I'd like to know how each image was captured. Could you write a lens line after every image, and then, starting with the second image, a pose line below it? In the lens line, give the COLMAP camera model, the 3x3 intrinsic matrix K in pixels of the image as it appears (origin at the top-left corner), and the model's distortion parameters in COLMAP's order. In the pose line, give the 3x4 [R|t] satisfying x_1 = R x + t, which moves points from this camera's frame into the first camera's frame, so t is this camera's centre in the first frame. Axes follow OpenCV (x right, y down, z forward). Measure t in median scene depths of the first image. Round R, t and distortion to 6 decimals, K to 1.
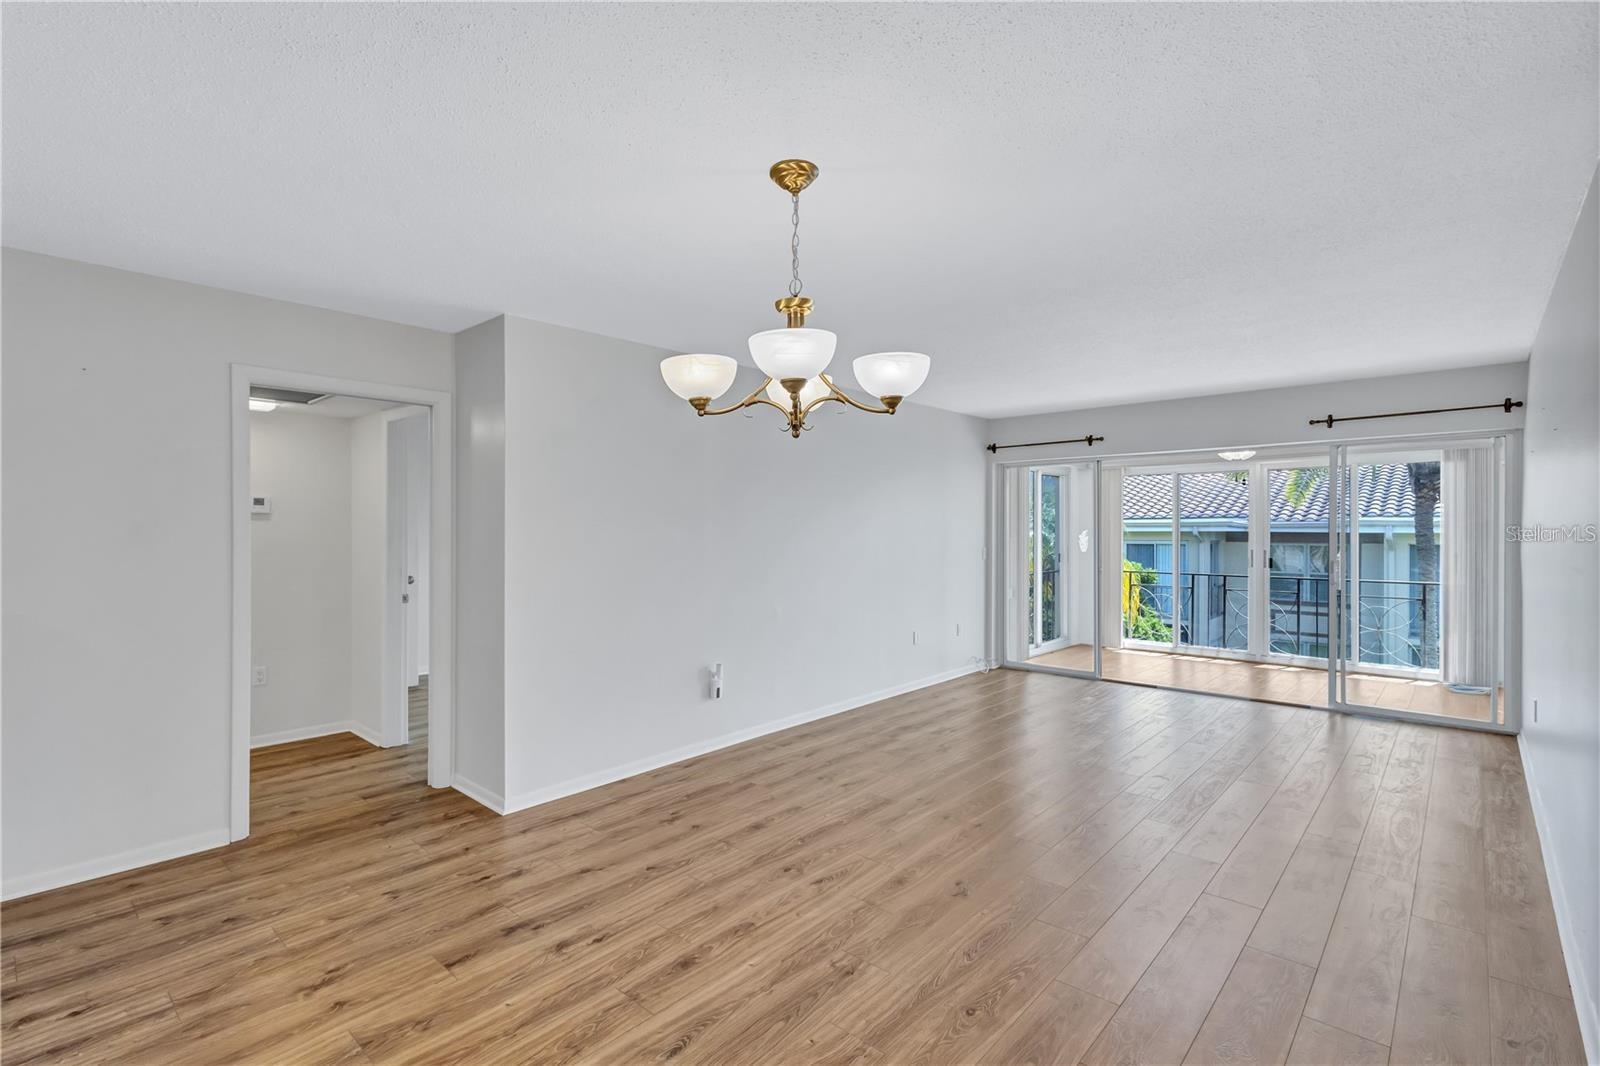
lens RADIAL K [[732.4, 0, 800.0], [0, 732.4, 533.0], [0, 0, 1]] dist [0.006481, 0.000150]
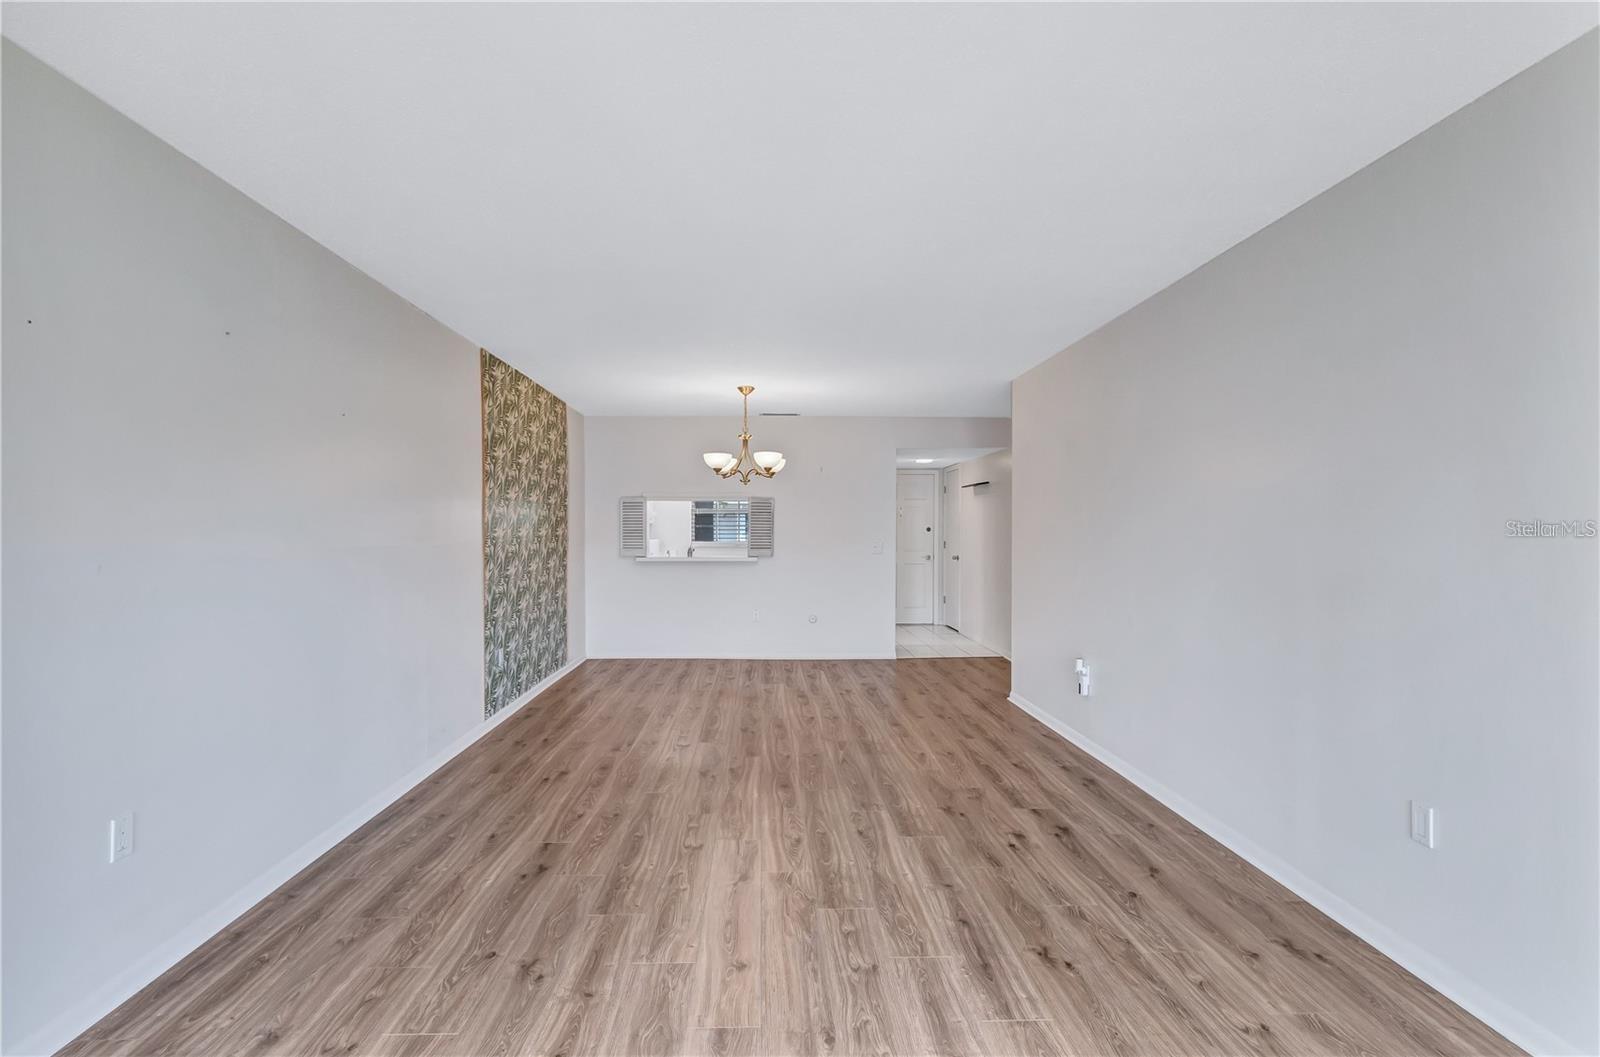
lens RADIAL K [[813.2, 0, 800.0], [0, 813.2, 528.5], [0, 0, 1]] dist [-0.000551, -0.000025]
pose [[-0.719961, -0.003193, -0.694007, 1.188098], [-0.006927, 0.999973, 0.002585, 0.008596], [0.693980, 0.006669, -0.719963, 2.008628]]
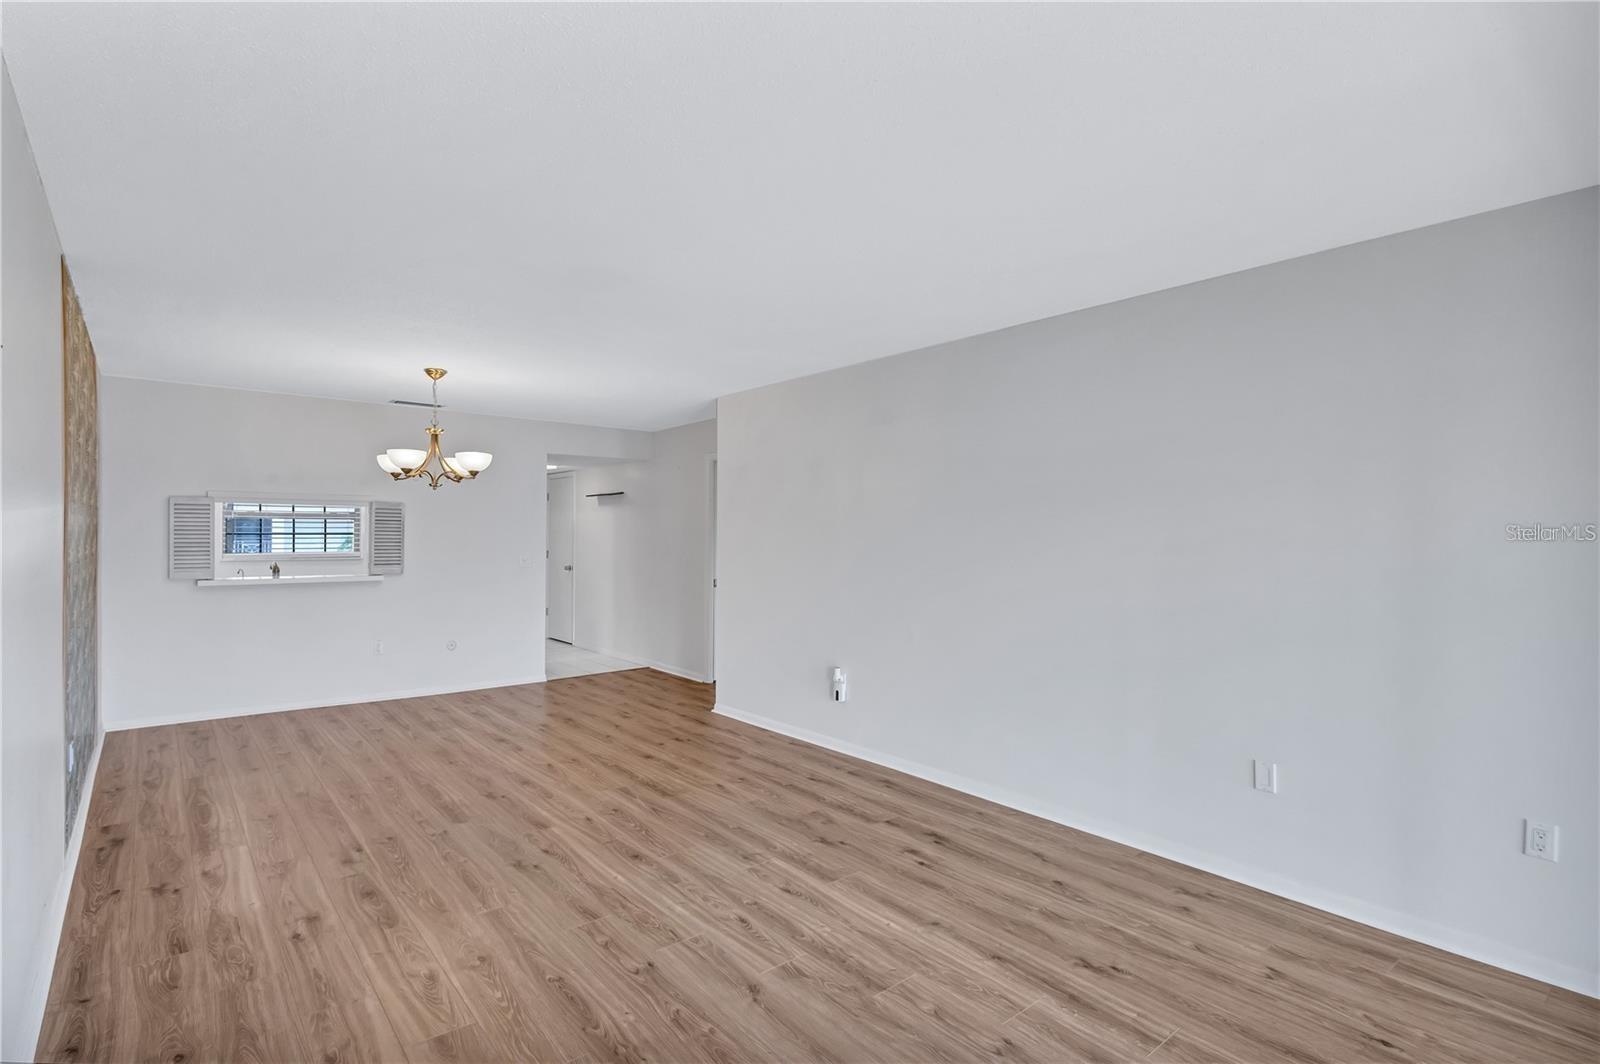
lens RADIAL K [[770.0, 0, 775.1], [0, 770.0, 528.3], [0, 0, 1]] dist [0.001059, 0.000220]
pose [[-0.159628, -0.008456, -0.987141, 1.295124], [-0.013450, 0.999889, -0.006390, -0.013882], [0.987086, 0.012257, -0.159724, 1.438830]]
